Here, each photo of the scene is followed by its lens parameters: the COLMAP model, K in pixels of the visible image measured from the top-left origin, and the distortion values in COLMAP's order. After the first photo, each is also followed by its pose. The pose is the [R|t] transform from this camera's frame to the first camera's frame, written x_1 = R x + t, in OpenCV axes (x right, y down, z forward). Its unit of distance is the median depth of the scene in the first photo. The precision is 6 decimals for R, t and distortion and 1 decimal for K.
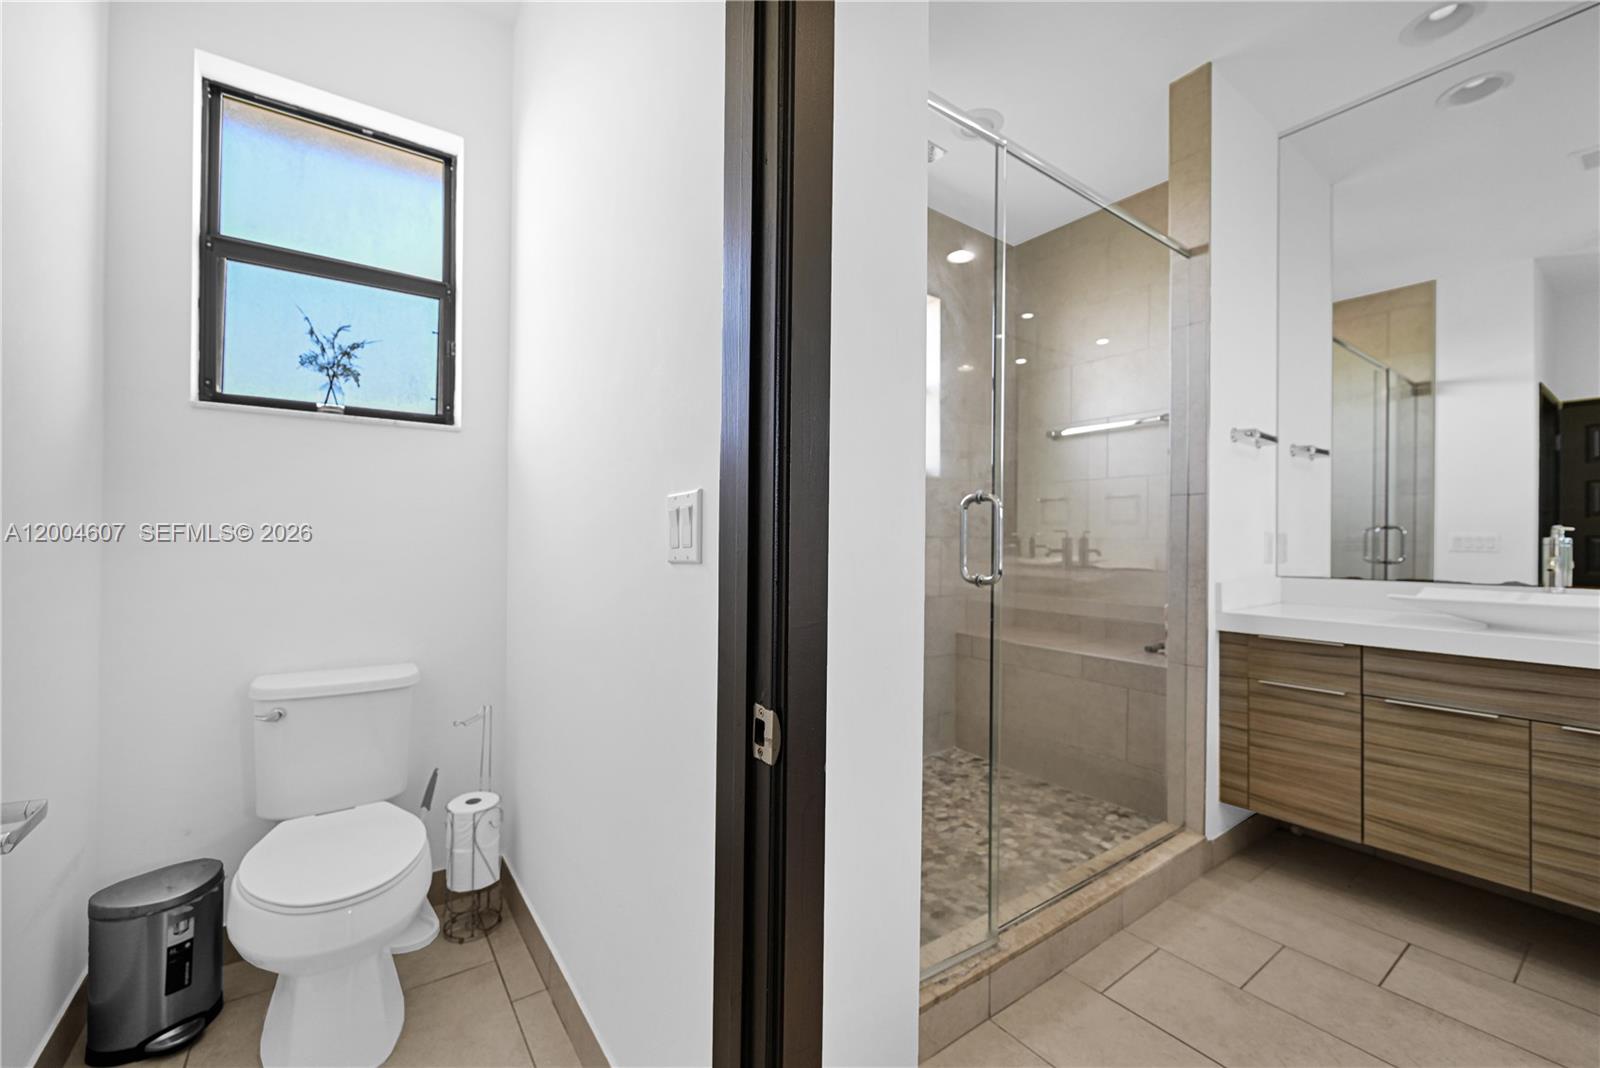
lens RADIAL K [[646.8, 0, 792.9], [0, 646.8, 539.6], [0, 0, 1]] dist [-0.000137, 0.001319]
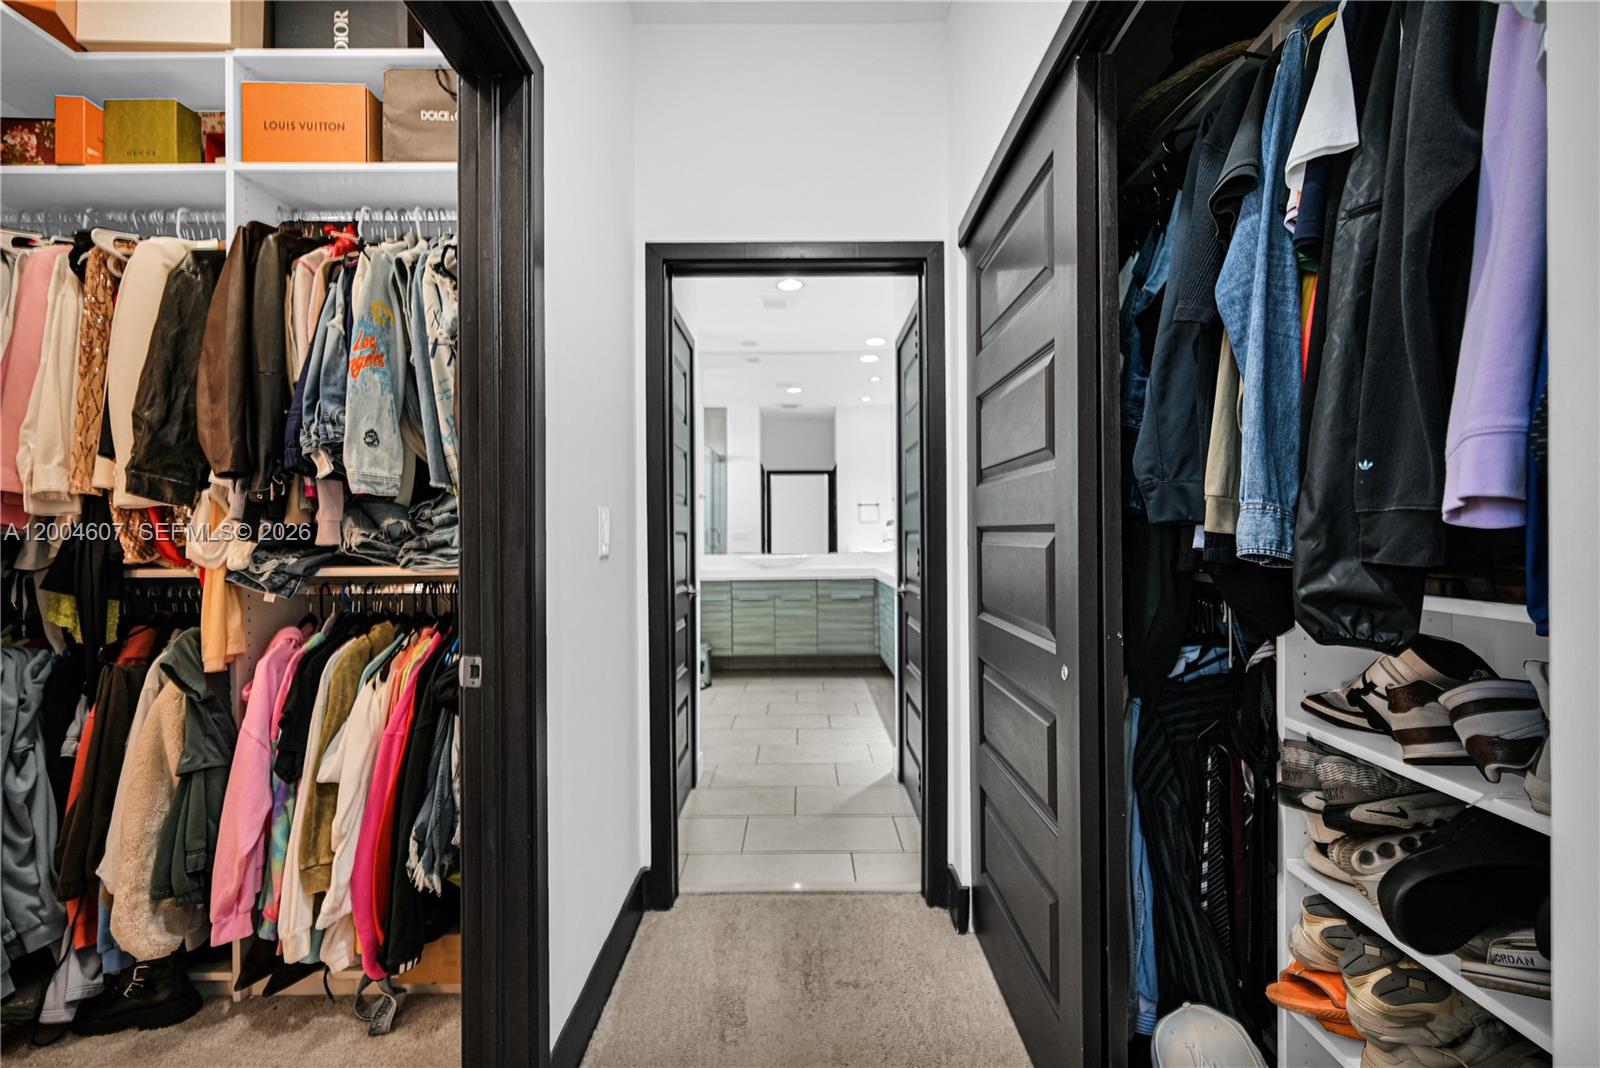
lens RADIAL K [[646.8, 0, 804.1], [0, 646.8, 532.7], [0, 0, 1]] dist [-0.000137, 0.001319]
pose [[0.572741, -0.013808, 0.819620, -0.897530], [0.009809, 0.999902, 0.009991, -0.038551], [-0.819678, 0.002318, 0.572820, -0.603471]]
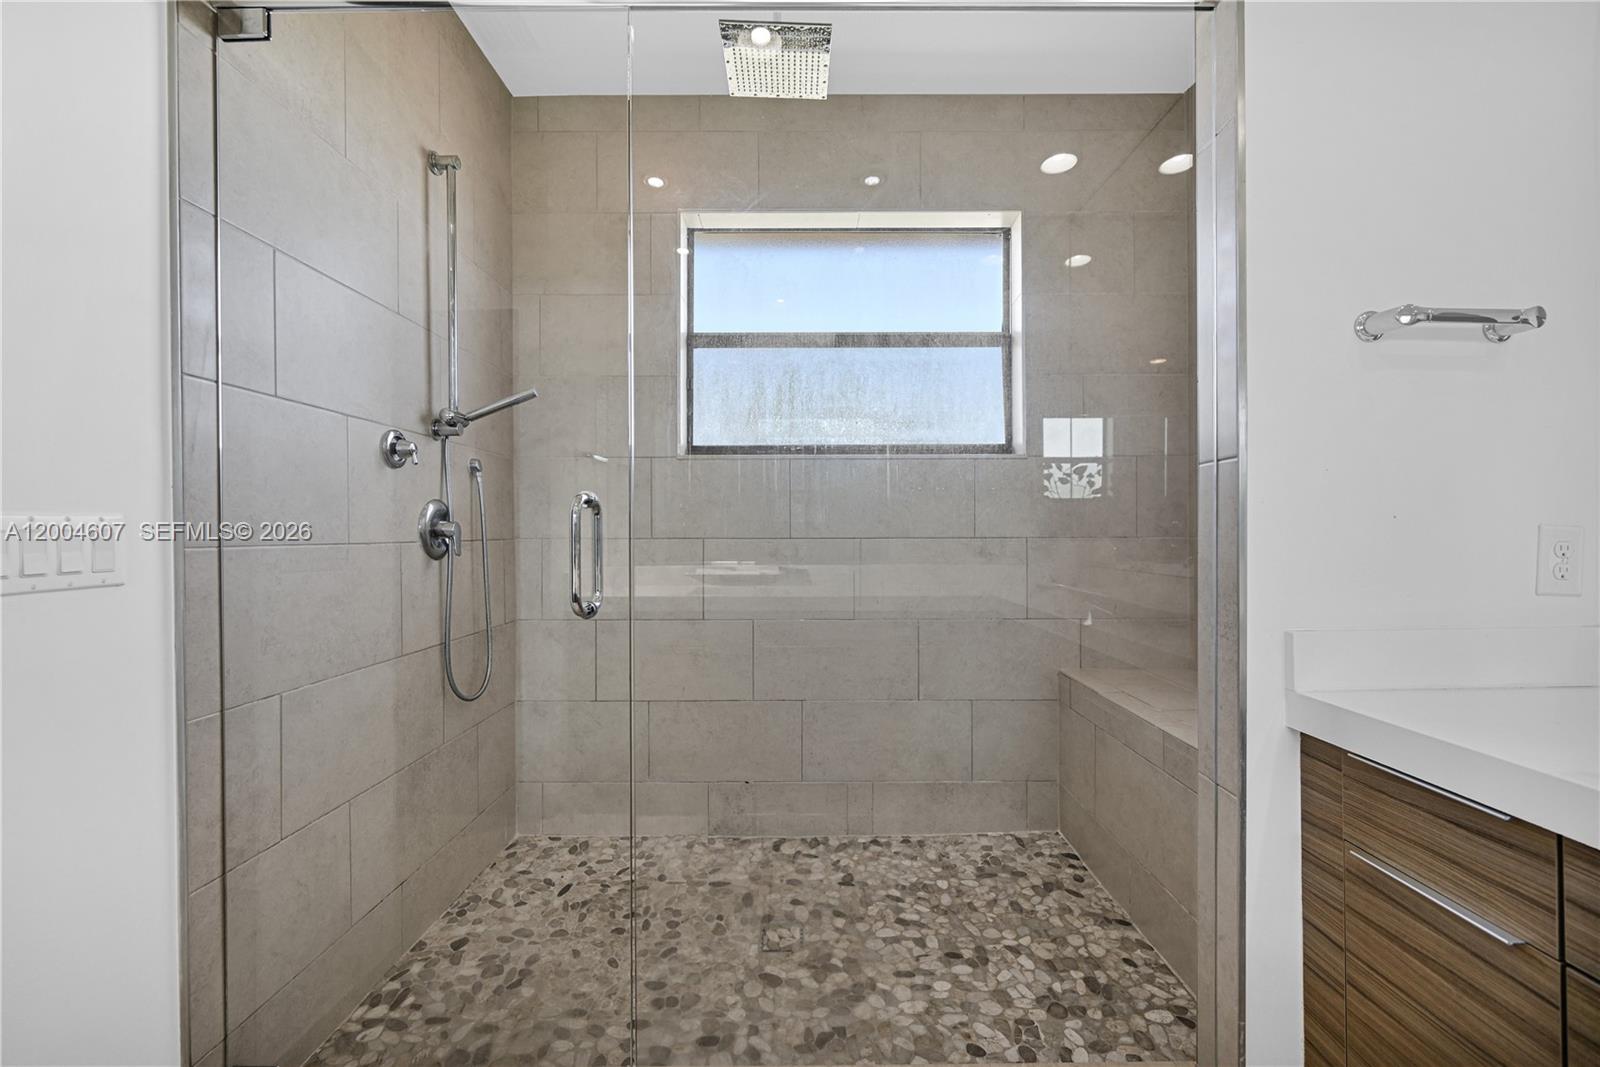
lens RADIAL K [[646.8, 0, 800.5], [0, 646.8, 537.8], [0, 0, 1]] dist [-0.000137, 0.001319]
pose [[0.816257, -0.006200, -0.577656, 0.609533], [0.010676, 0.999934, 0.004353, -0.011840], [0.577591, -0.009721, 0.816269, 0.359636]]
